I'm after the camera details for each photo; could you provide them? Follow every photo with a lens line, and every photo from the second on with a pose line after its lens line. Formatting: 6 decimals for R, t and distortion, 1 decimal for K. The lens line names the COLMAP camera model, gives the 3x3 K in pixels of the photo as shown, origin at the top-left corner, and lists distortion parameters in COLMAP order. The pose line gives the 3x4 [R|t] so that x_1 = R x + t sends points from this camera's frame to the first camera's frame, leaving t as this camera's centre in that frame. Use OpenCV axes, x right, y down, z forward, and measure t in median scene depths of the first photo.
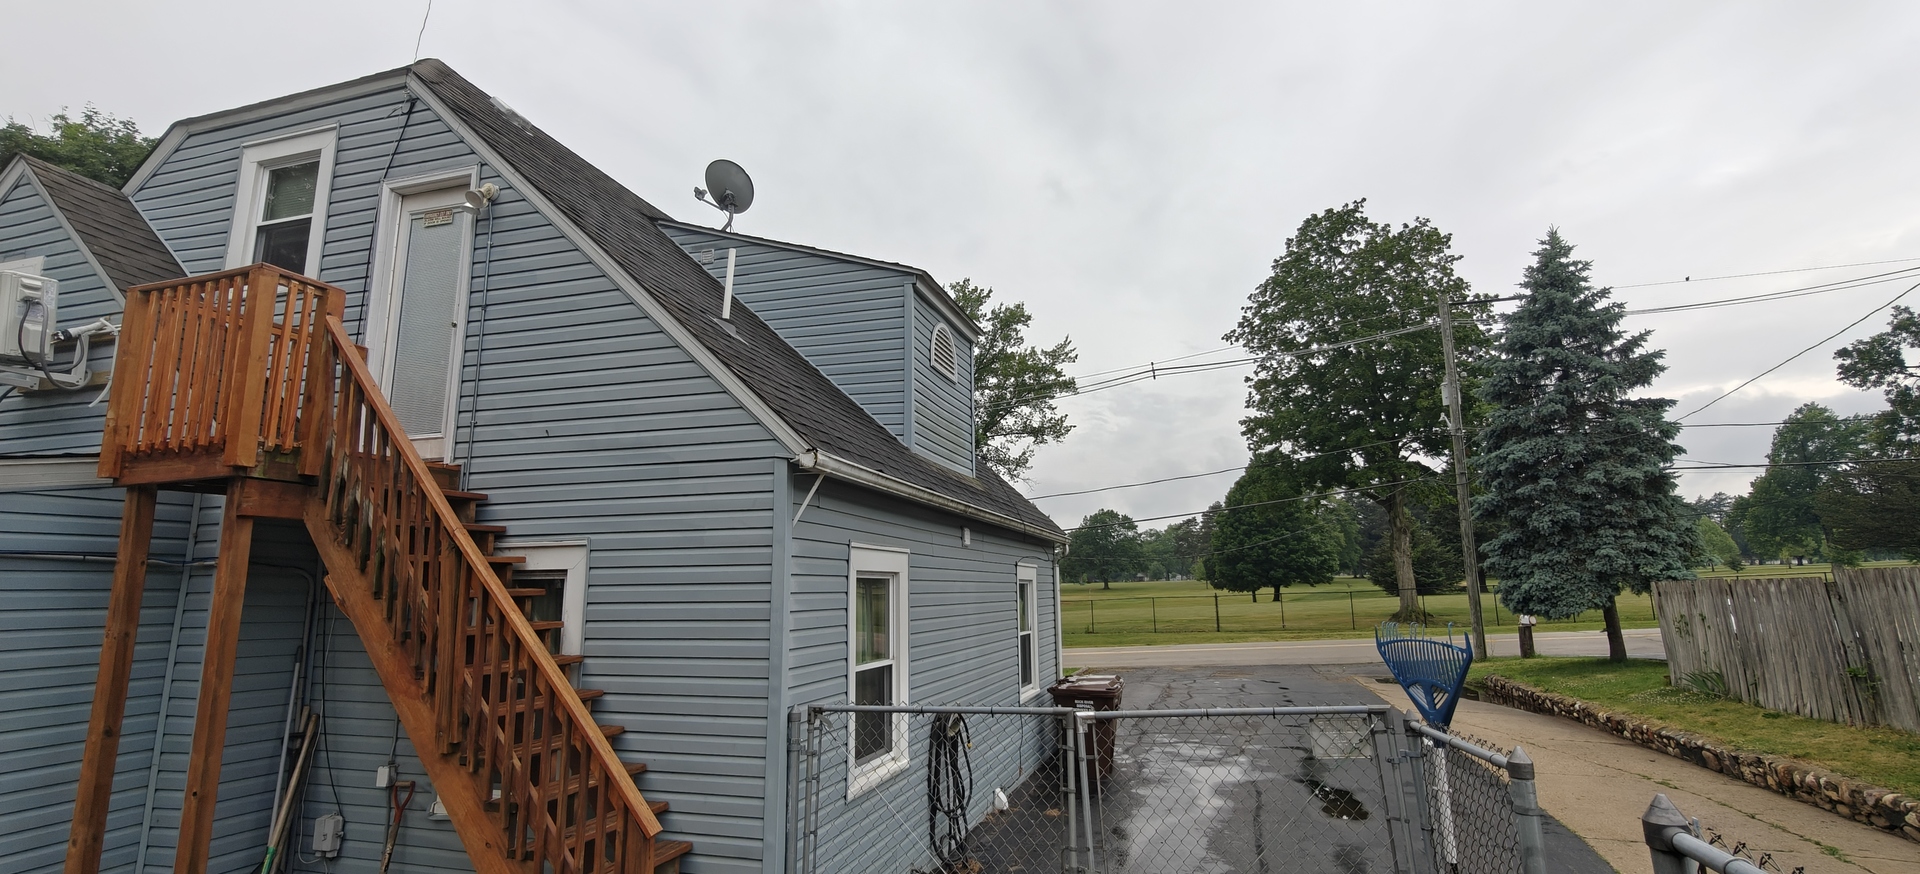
lens RADIAL K [[861.1, 0, 956.0], [0, 861.1, 433.3], [0, 0, 1]] dist [-0.002364, -0.000202]
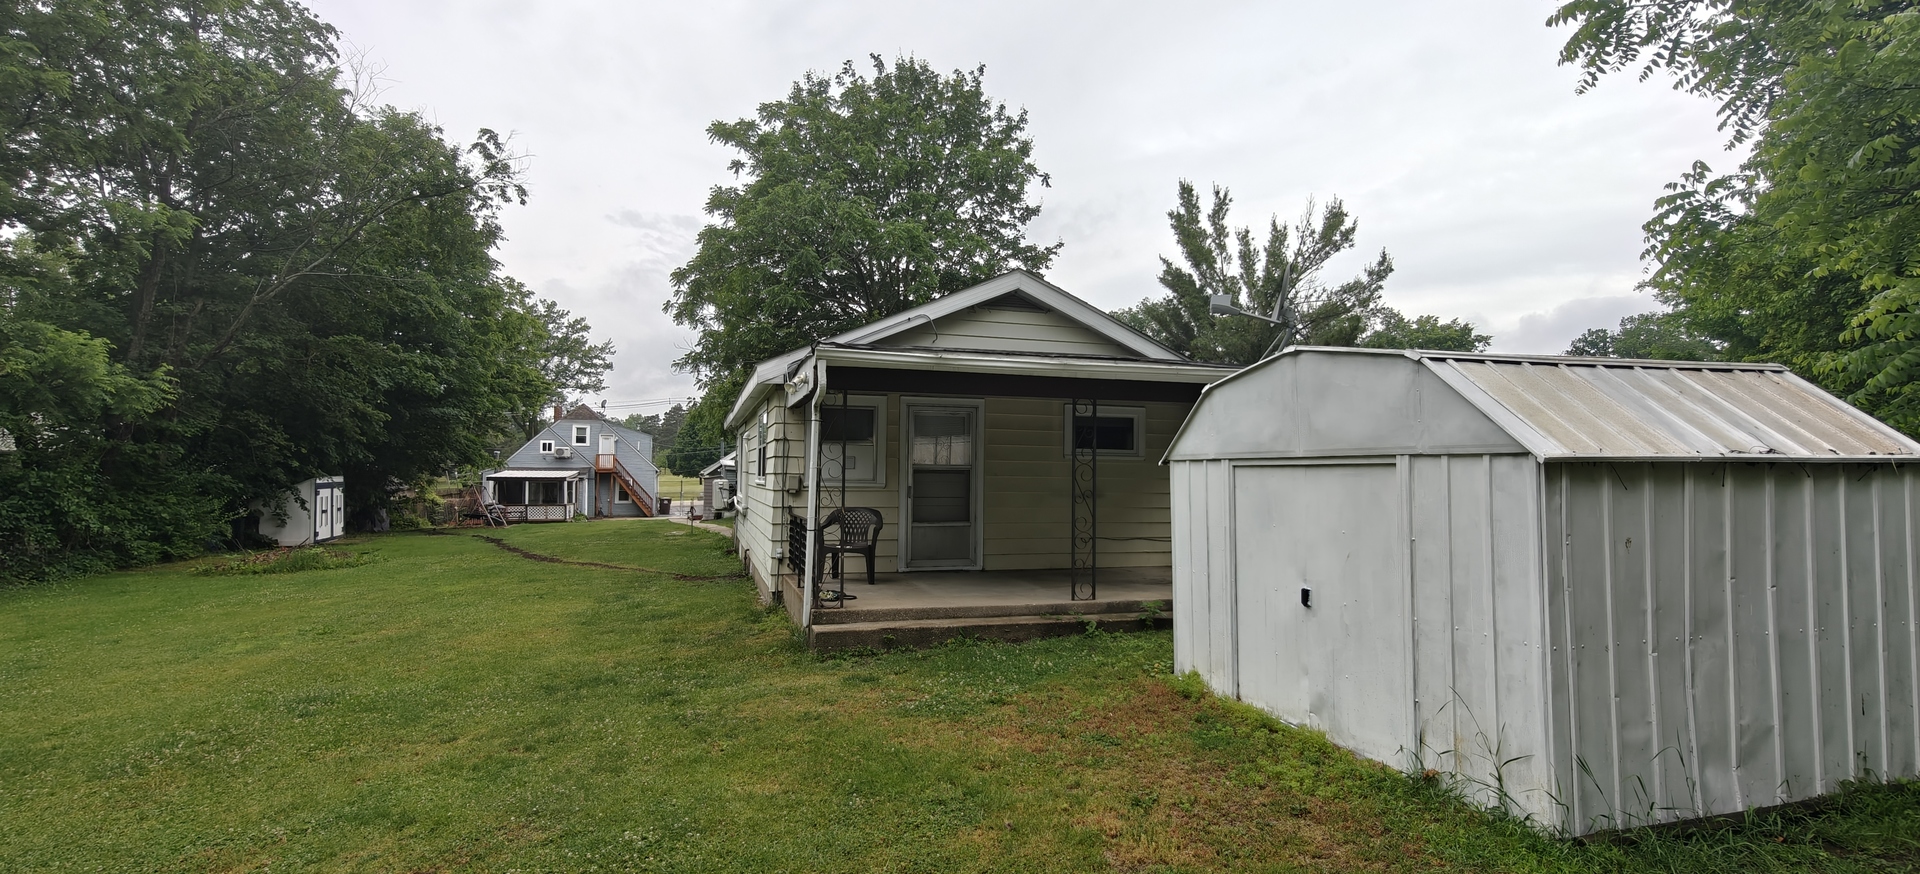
lens RADIAL K [[856.0, 0, 961.7], [0, 856.0, 432.3], [0, 0, 1]] dist [-0.000403, 0.000145]
pose [[0.812625, 0.046438, 0.580934, -0.343561], [-0.122585, 0.988139, 0.092485, -0.197149], [-0.569749, -0.146370, 0.808679, -1.014314]]
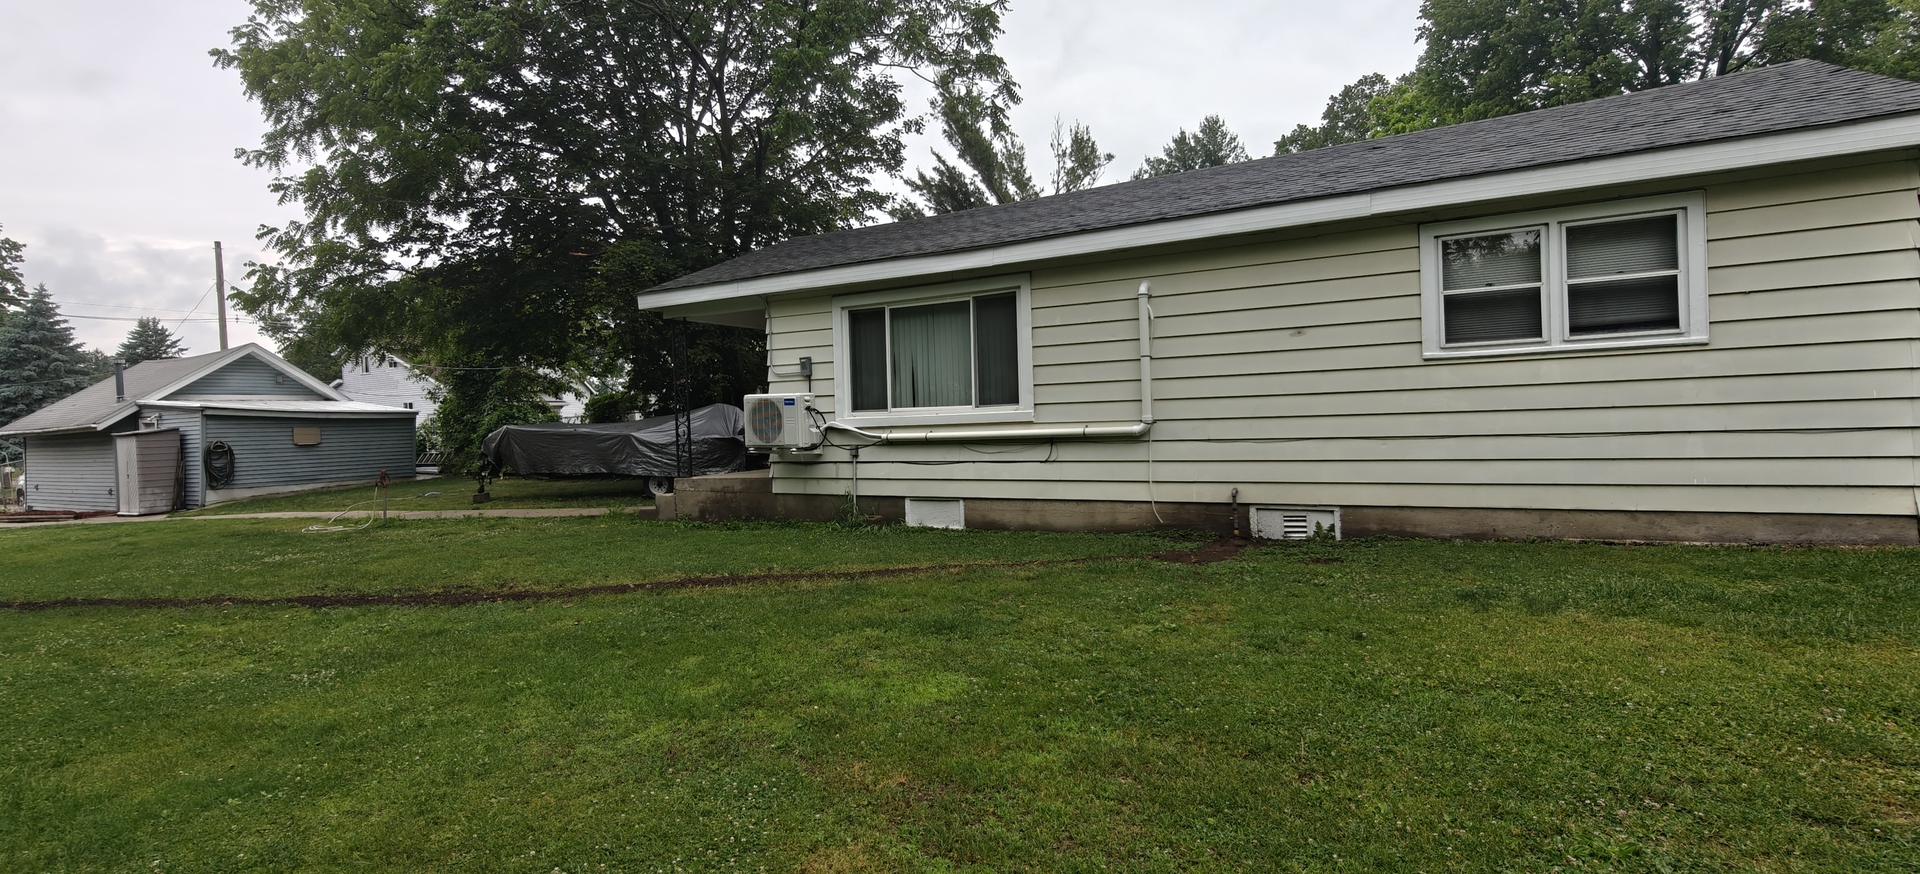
lens RADIAL K [[860.1, 0, 959.0], [0, 860.1, 431.7], [0, 0, 1]] dist [-0.000572, 0.000674]
pose [[0.192778, -0.006342, 0.981222, -0.403584], [-0.148932, 0.988205, 0.035647, -0.126260], [-0.969874, -0.153007, 0.189559, -0.700764]]
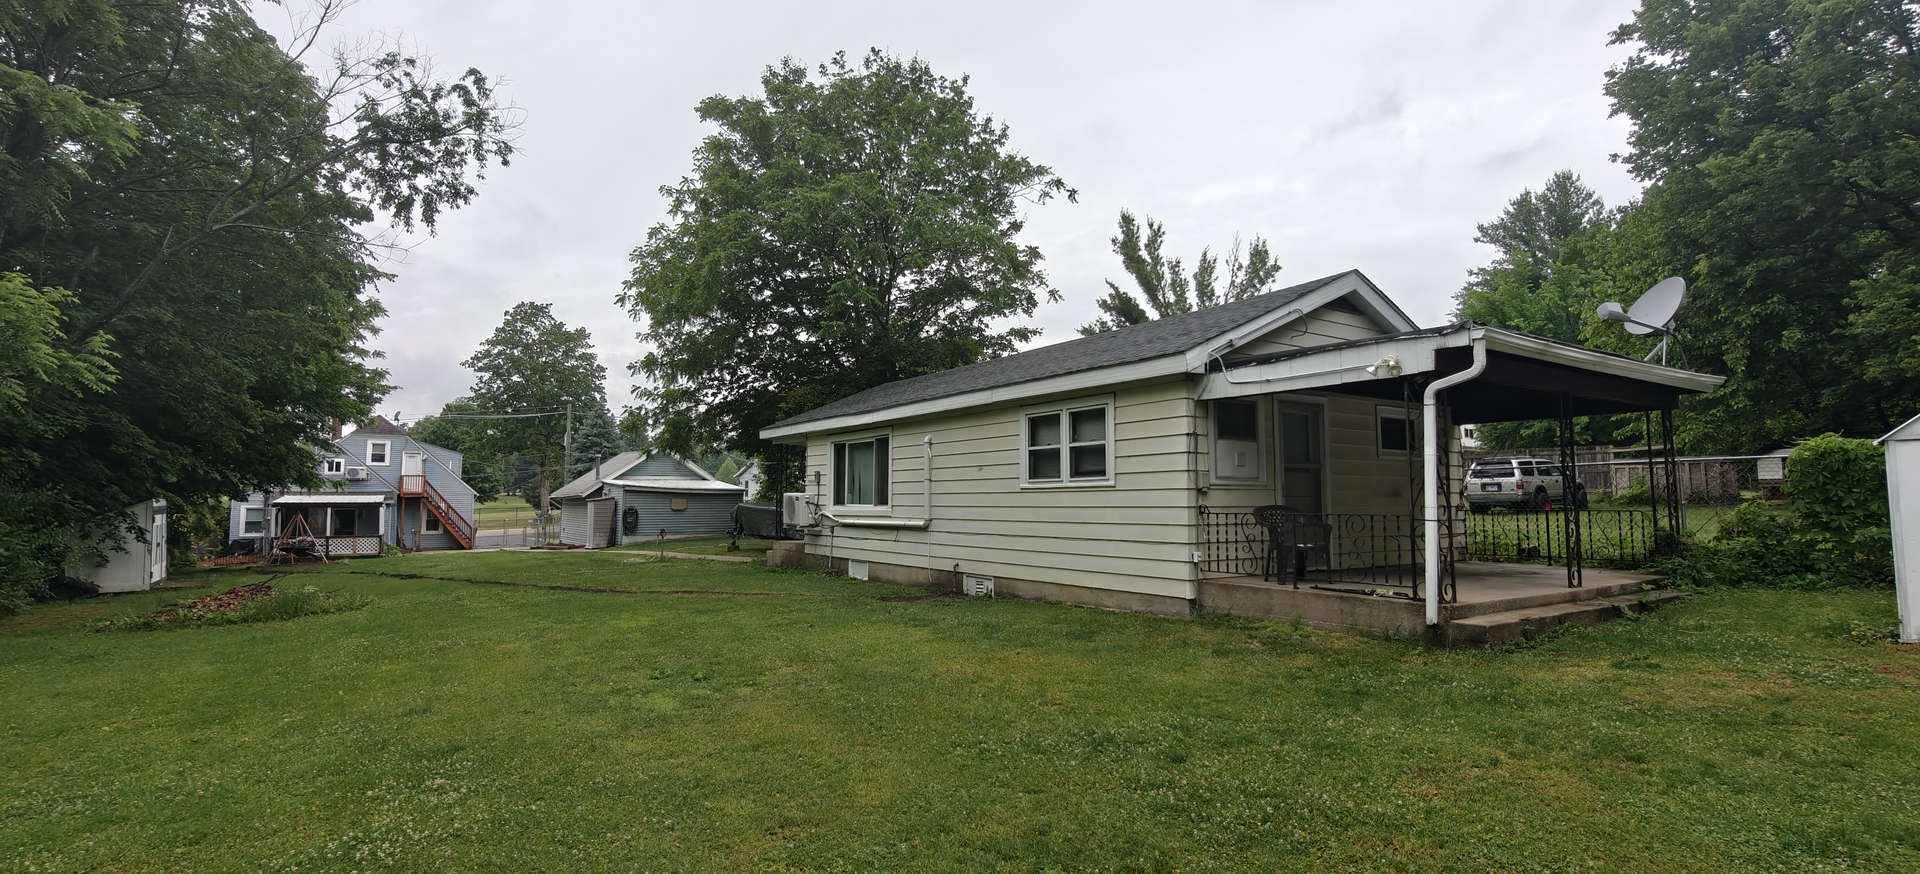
lens RADIAL K [[860.1, 0, 959.0], [0, 860.1, 431.7], [0, 0, 1]] dist [-0.000572, 0.000674]
pose [[0.608969, 0.074334, 0.789703, -0.449638], [-0.148299, 0.988713, 0.021292, -0.165793], [-0.779207, -0.130078, 0.613120, -0.892107]]
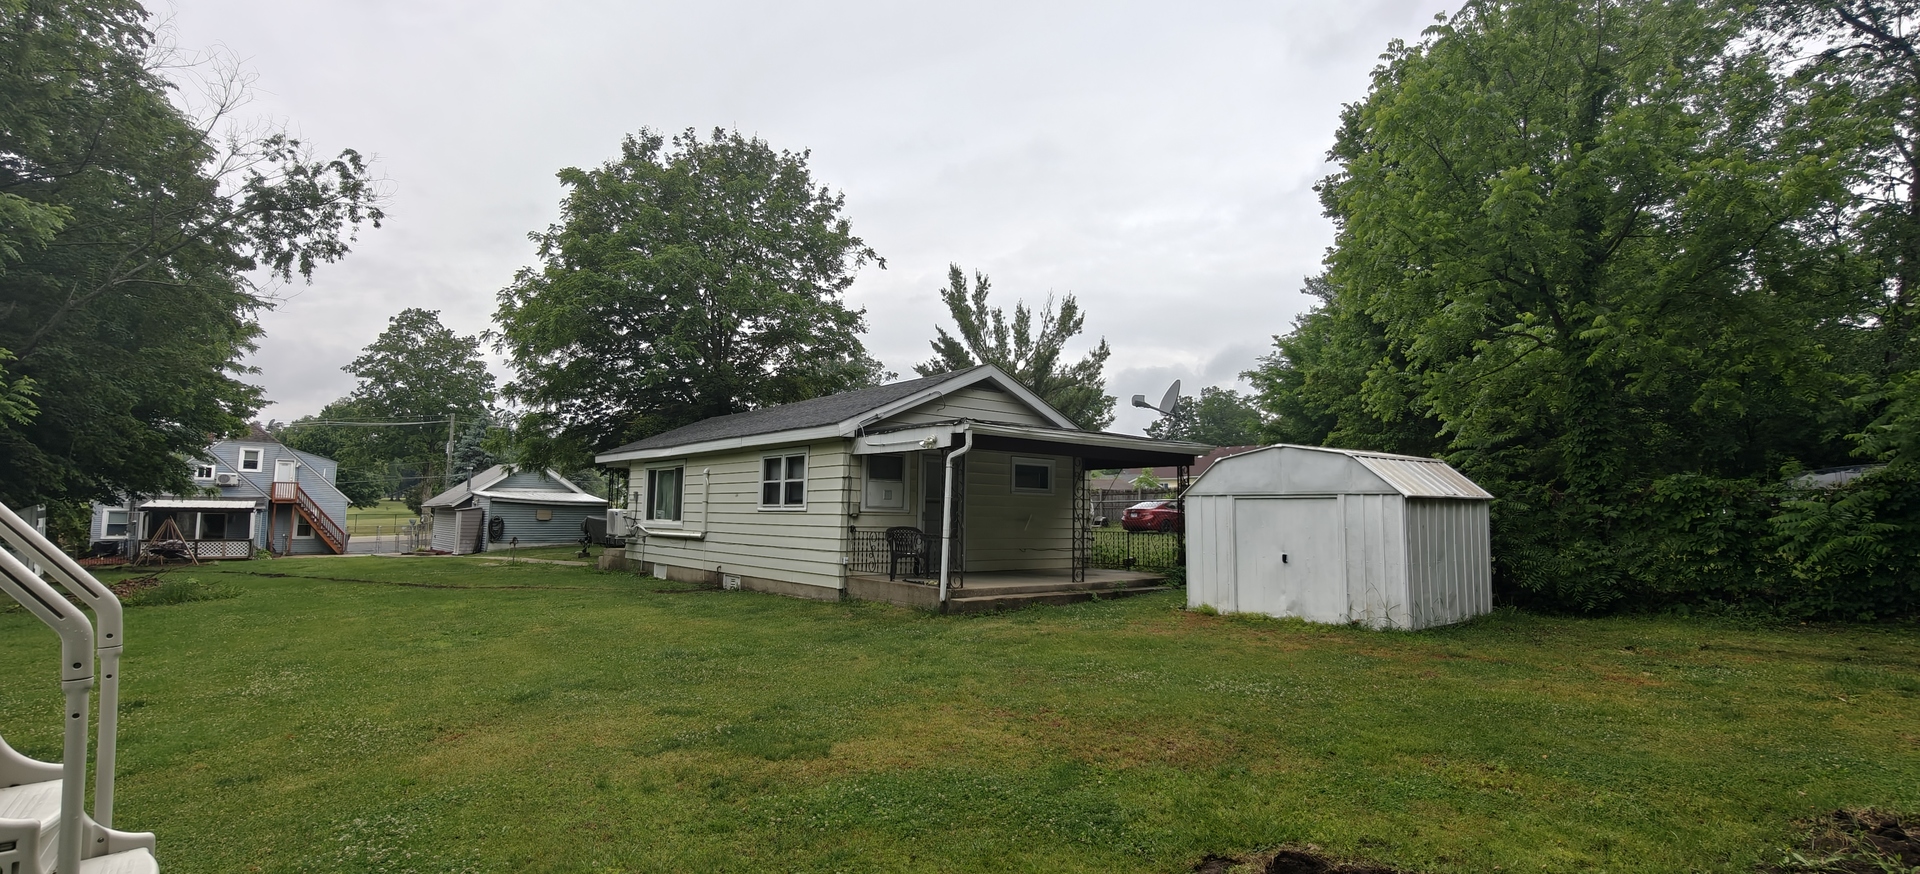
lens RADIAL K [[858.2, 0, 958.5], [0, 858.2, 433.2], [0, 0, 1]] dist [-0.002173, 0.000717]
pose [[0.527015, 0.099444, 0.844018, -0.490258], [-0.173393, 0.984822, -0.007765, -0.188989], [-0.831980, -0.142255, 0.536259, -1.002945]]
